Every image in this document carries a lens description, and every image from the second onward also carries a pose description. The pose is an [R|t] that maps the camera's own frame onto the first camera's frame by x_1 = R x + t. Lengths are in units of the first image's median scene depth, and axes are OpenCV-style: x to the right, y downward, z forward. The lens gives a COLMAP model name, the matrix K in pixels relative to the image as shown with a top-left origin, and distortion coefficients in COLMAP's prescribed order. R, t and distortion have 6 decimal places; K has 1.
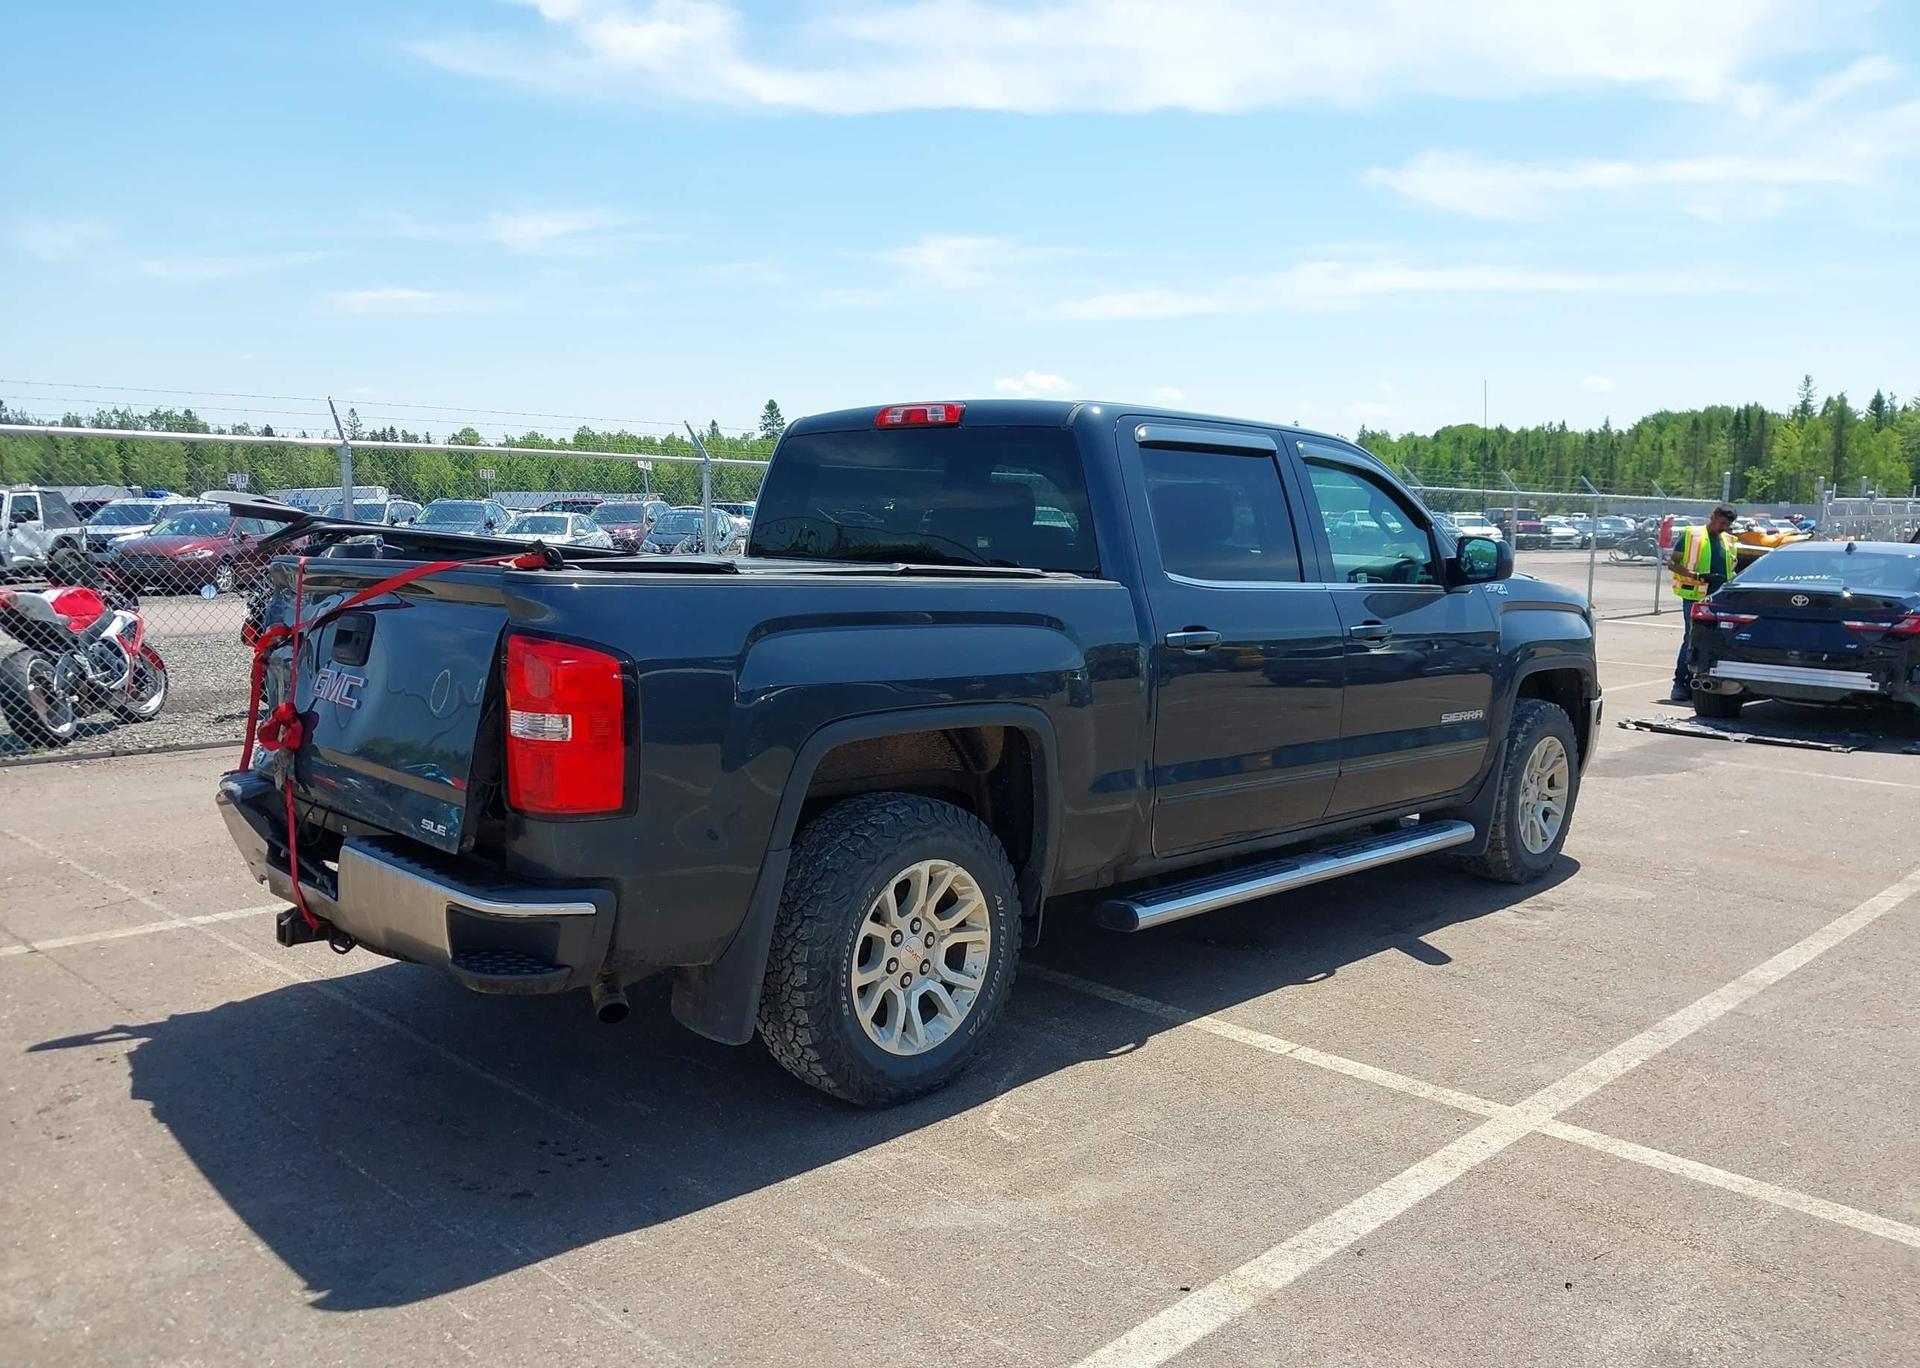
lens RADIAL K [[1529.6, 0, 932.1], [0, 1529.6, 642.8], [0, 0, 1]] dist [0.004815, -0.009109]
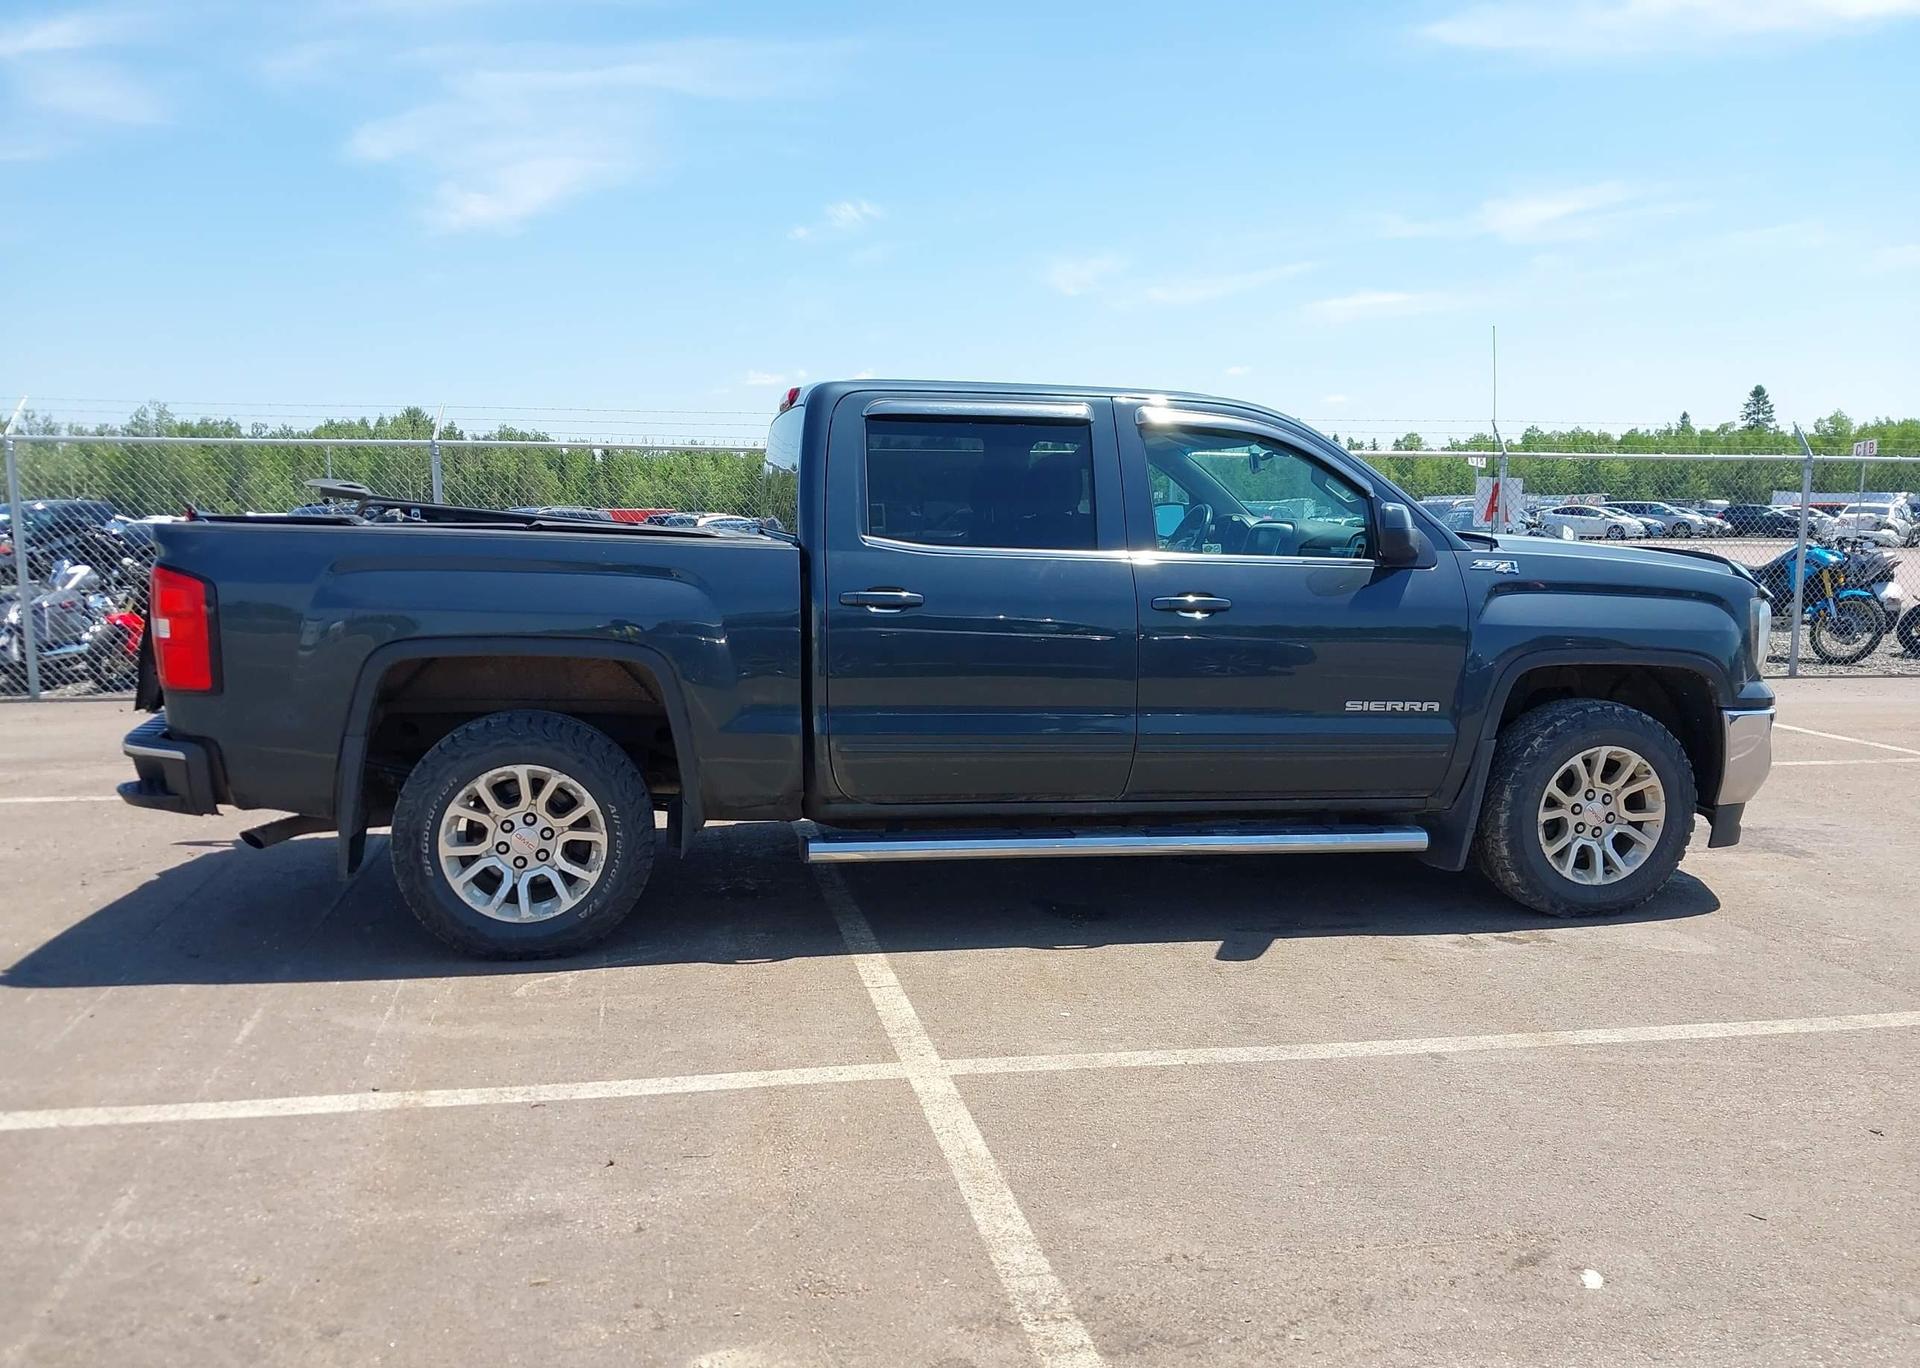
lens RADIAL K [[1510.7, 0, 914.4], [0, 1510.7, 724.7], [0, 0, 1]] dist [0.063163, -0.114936]
pose [[0.820184, 0.067124, -0.568149, 0.894910], [-0.038873, 0.997337, 0.061713, 0.021227], [0.570778, -0.028530, 0.820609, 0.173665]]
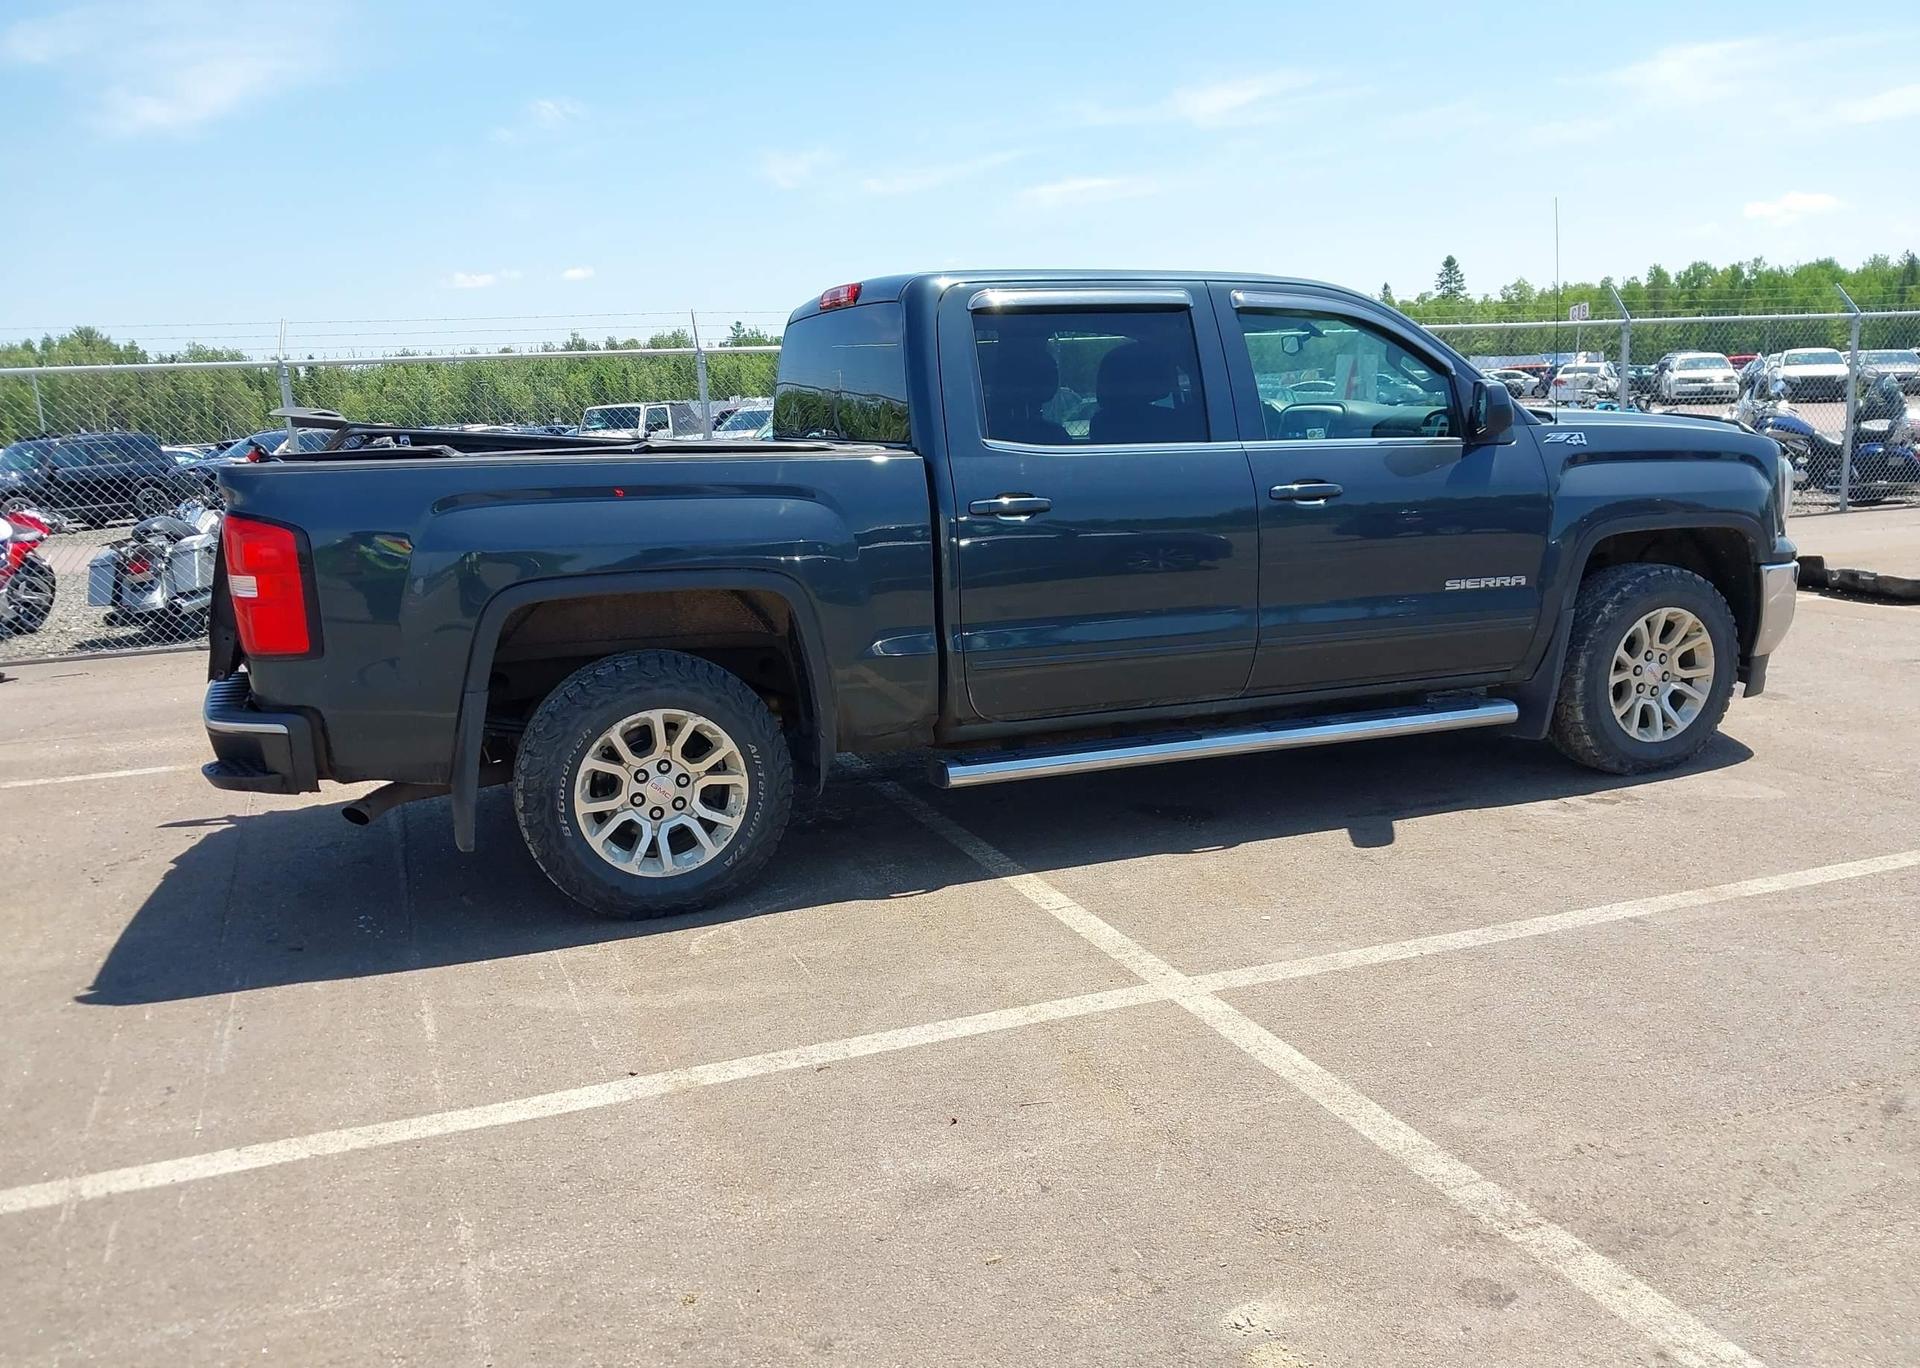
lens RADIAL K [[1510.7, 0, 914.4], [0, 1510.7, 724.7], [0, 0, 1]] dist [0.063163, -0.114936]
pose [[0.904186, 0.034116, -0.425774, 0.614884], [0.021718, 0.991844, 0.125594, 0.015374], [0.426586, -0.122807, 0.896071, 0.069157]]
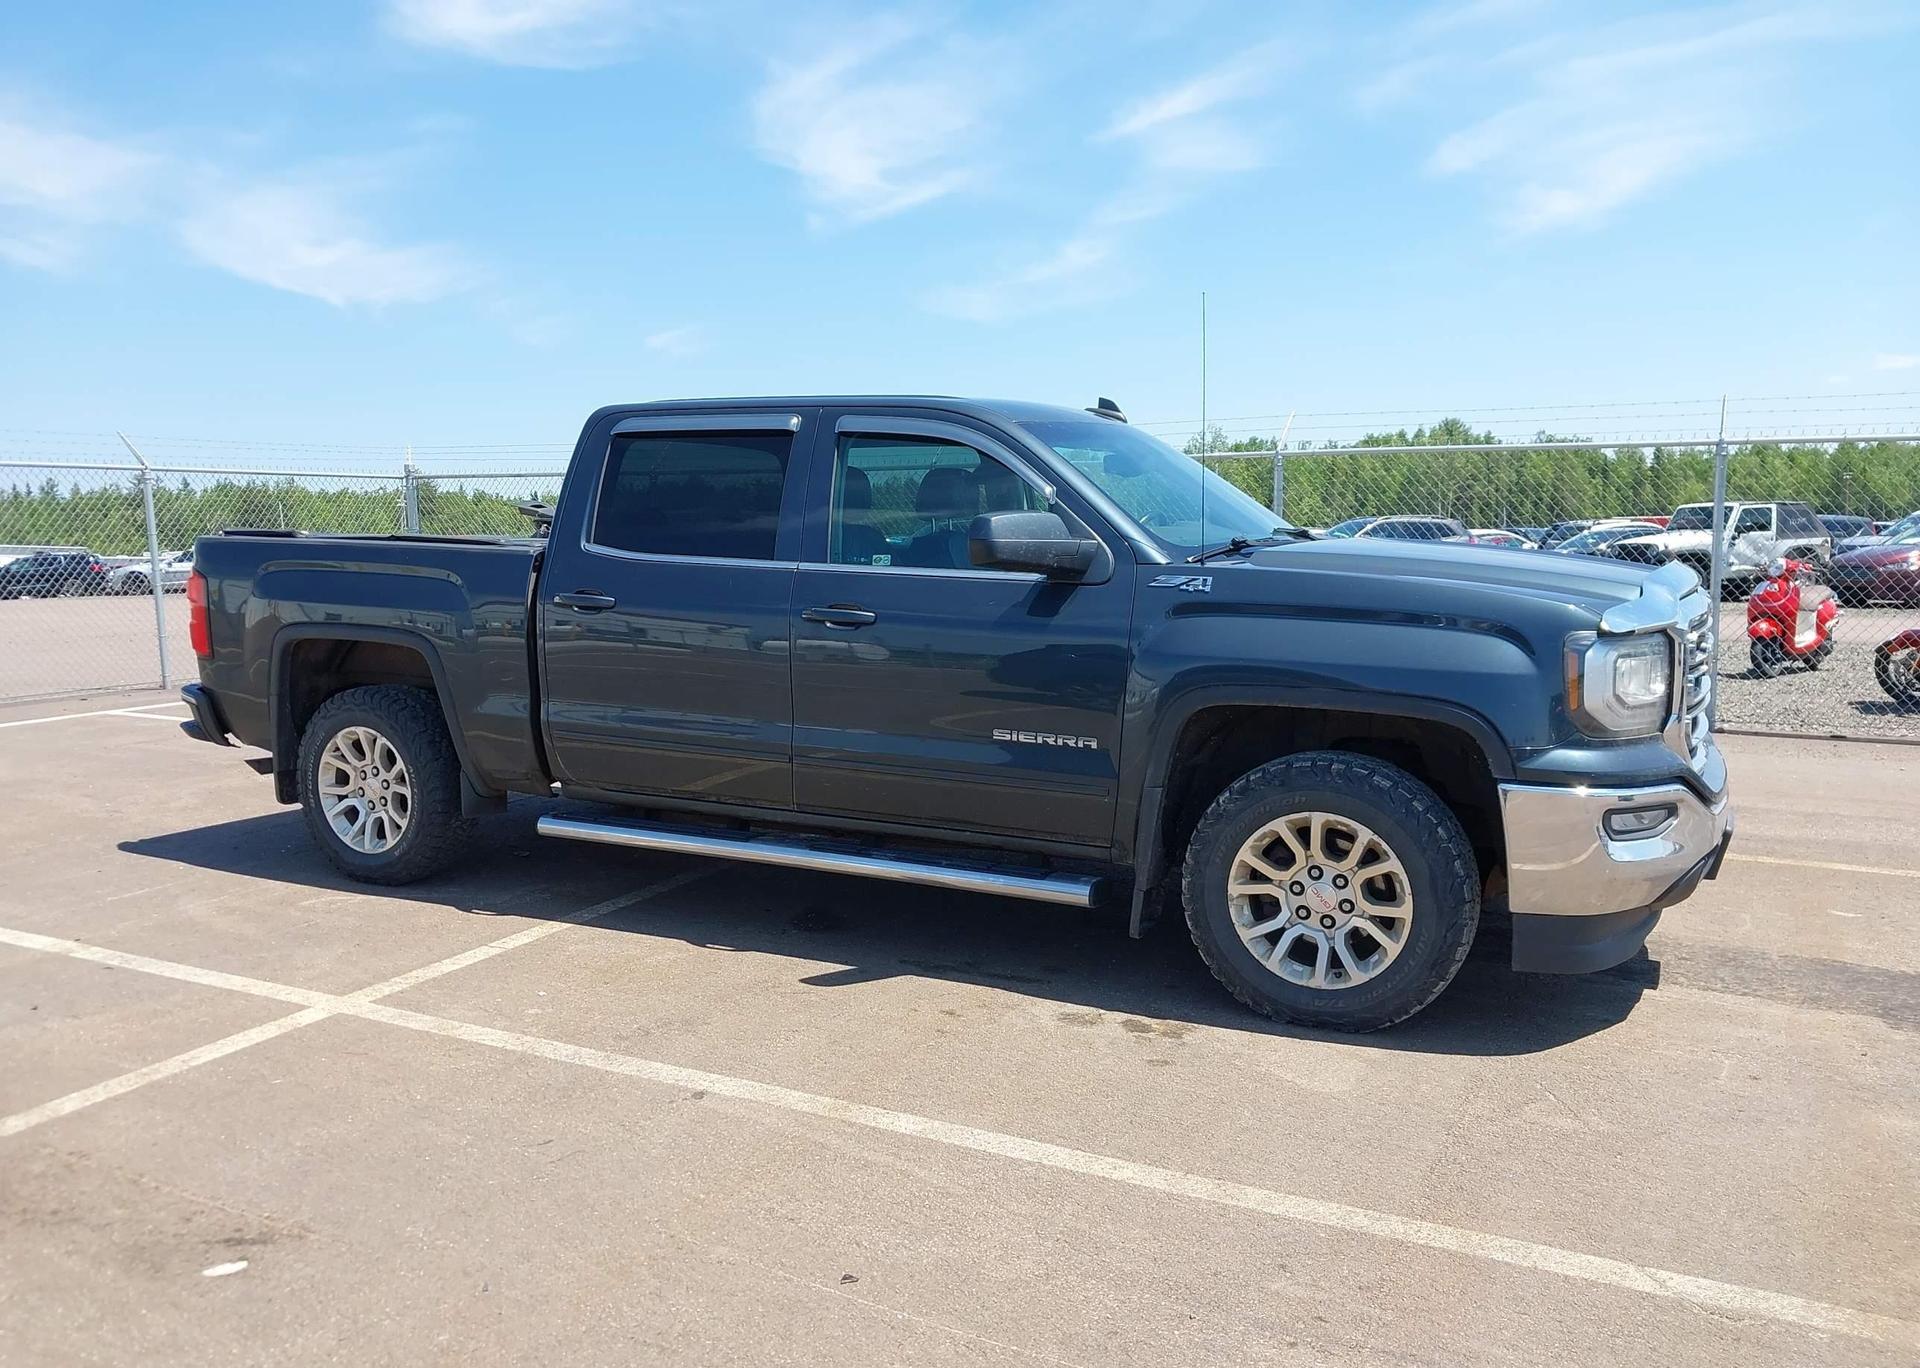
lens RADIAL K [[1510.7, 0, 914.4], [0, 1510.7, 724.7], [0, 0, 1]] dist [0.063163, -0.114936]
pose [[0.291304, 0.107890, -0.950527, 1.533424], [-0.068456, 0.993423, 0.091780, -0.037329], [0.954178, 0.038334, 0.296774, 1.022929]]
